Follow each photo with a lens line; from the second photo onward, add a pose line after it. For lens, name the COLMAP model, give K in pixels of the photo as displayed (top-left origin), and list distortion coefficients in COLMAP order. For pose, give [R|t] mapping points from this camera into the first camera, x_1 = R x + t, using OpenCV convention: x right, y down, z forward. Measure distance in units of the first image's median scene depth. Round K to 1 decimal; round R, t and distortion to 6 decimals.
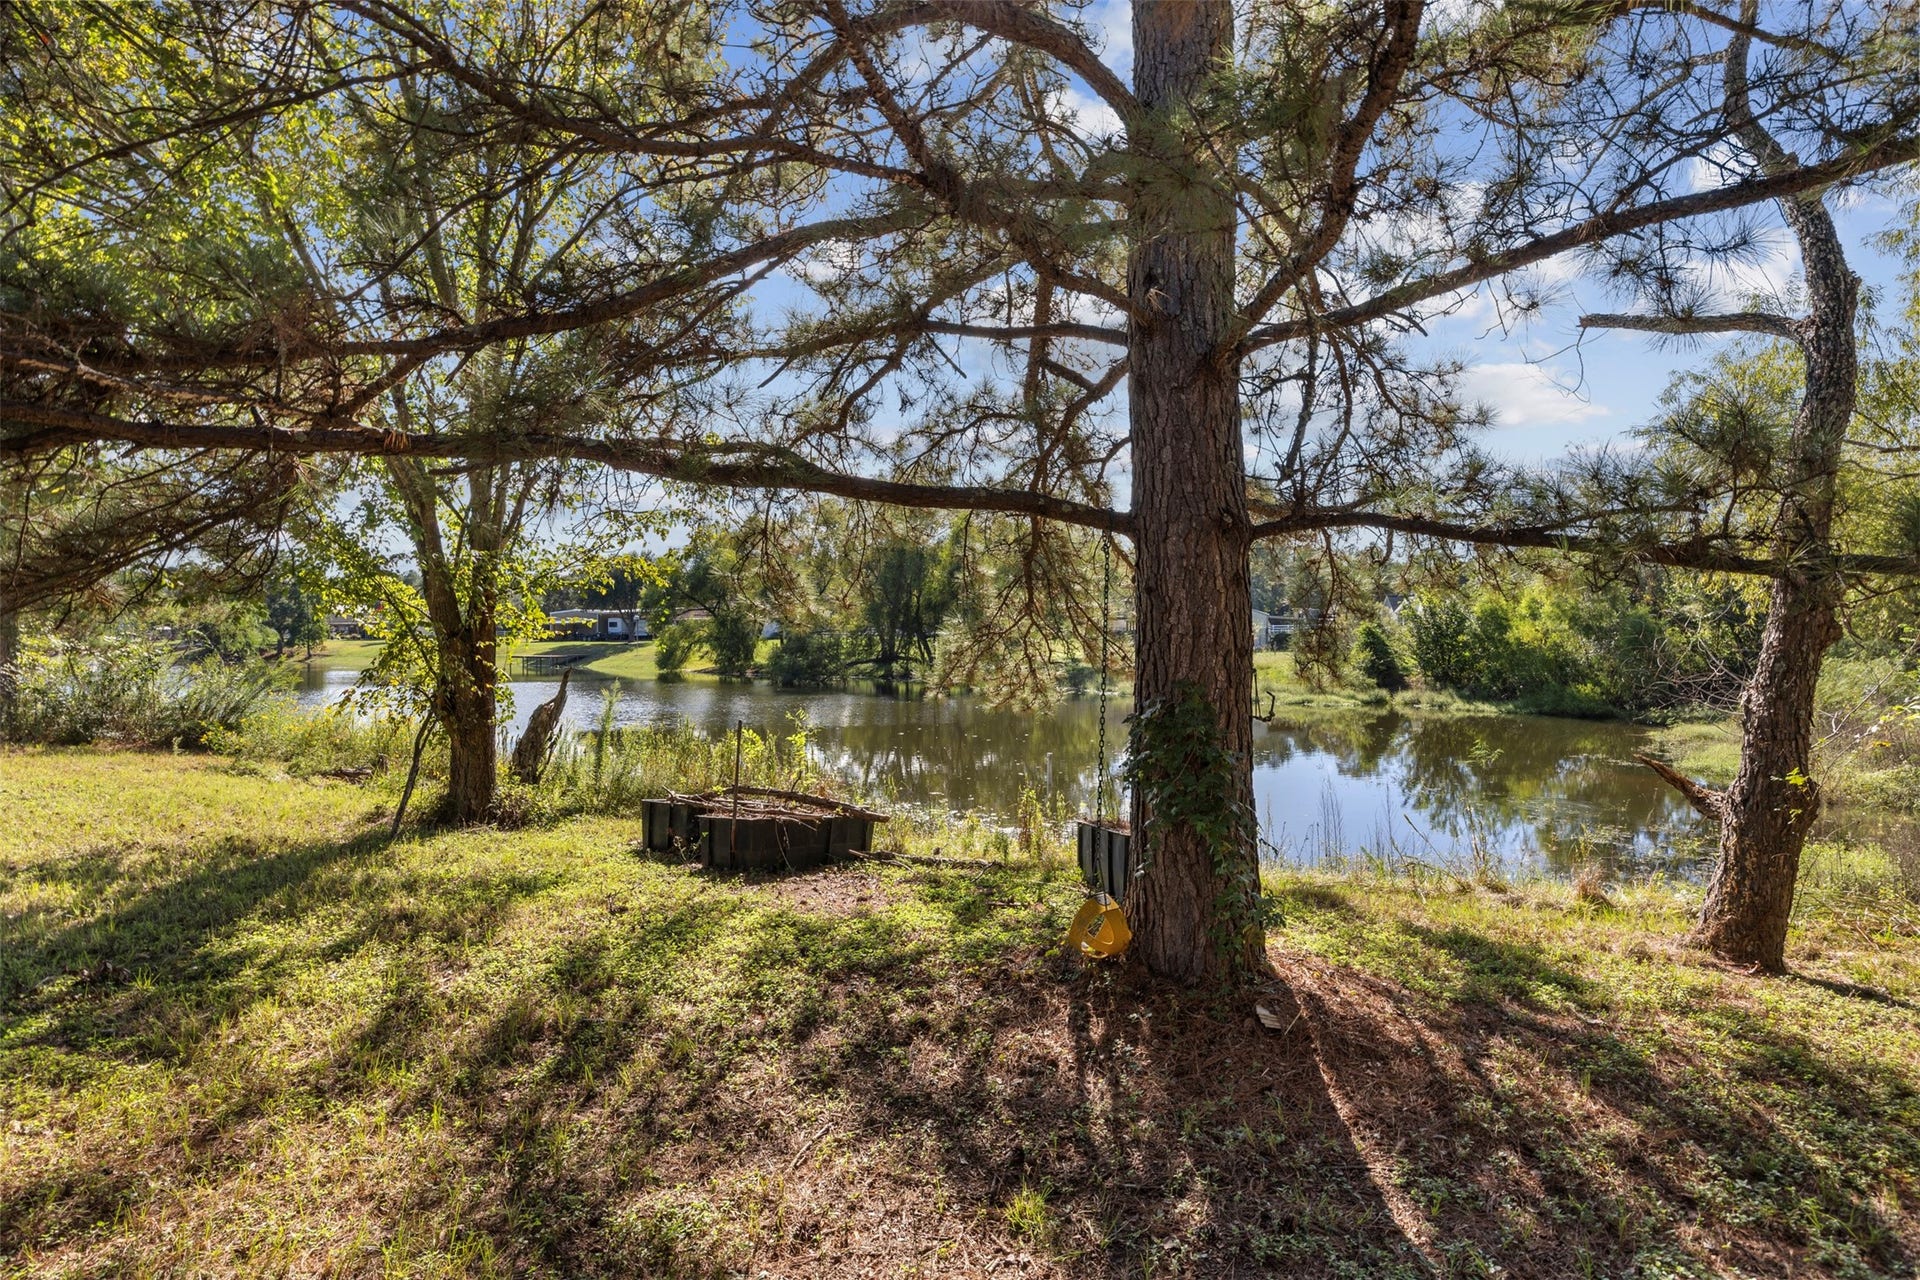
lens RADIAL K [[913.4, 0, 960.0], [0, 913.4, 640.0], [0, 0, 1]] dist [-0.001621, -0.000014]
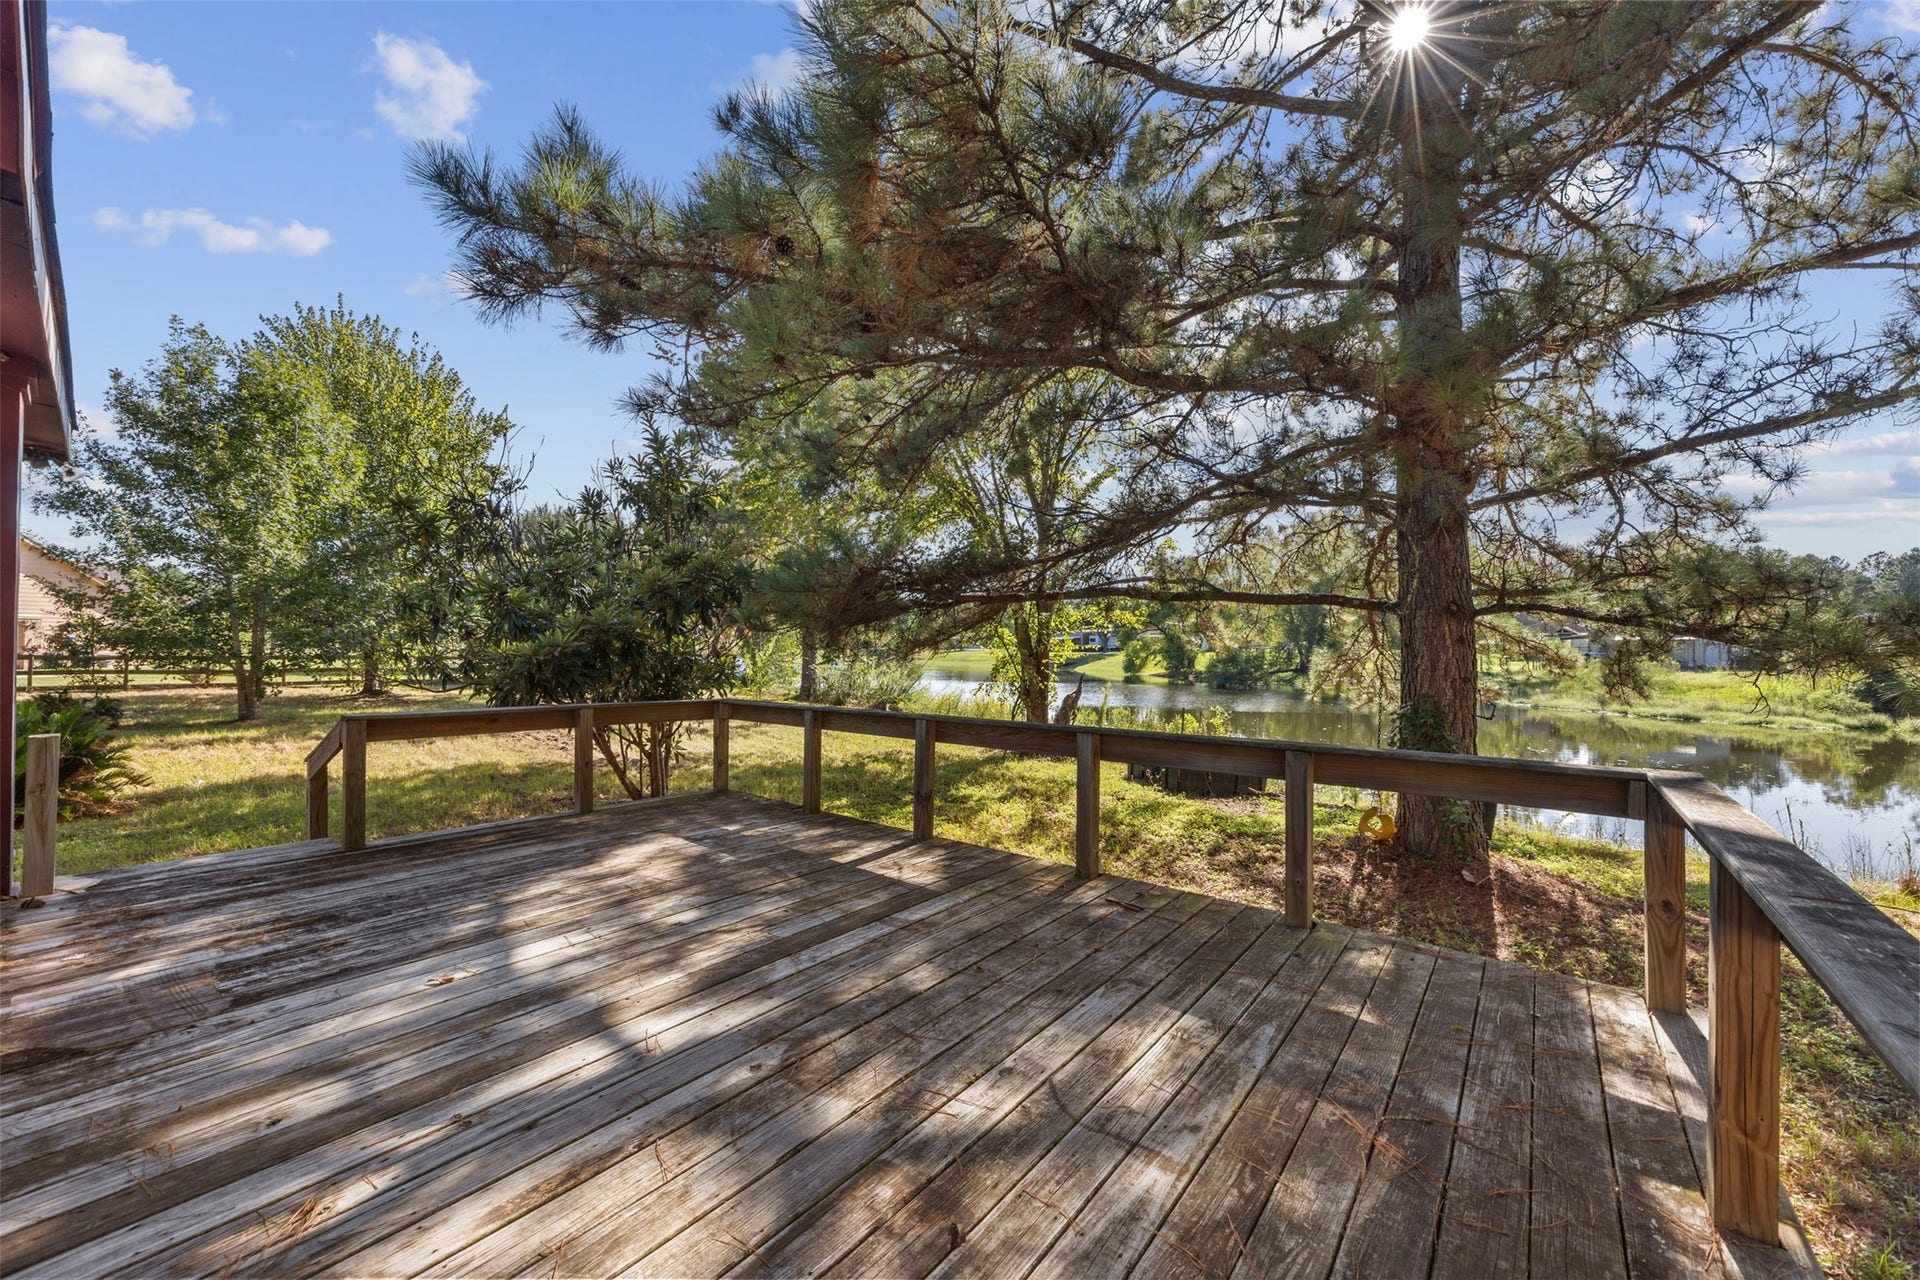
lens RADIAL K [[731.0, 0, 966.8], [0, 731.0, 645.4], [0, 0, 1]] dist [0.001647, 0.000168]
pose [[0.865006, 0.005716, -0.501728, 0.111252], [-0.008346, 0.999961, -0.002996, -0.025585], [0.501692, 0.006779, 0.865020, -0.461056]]
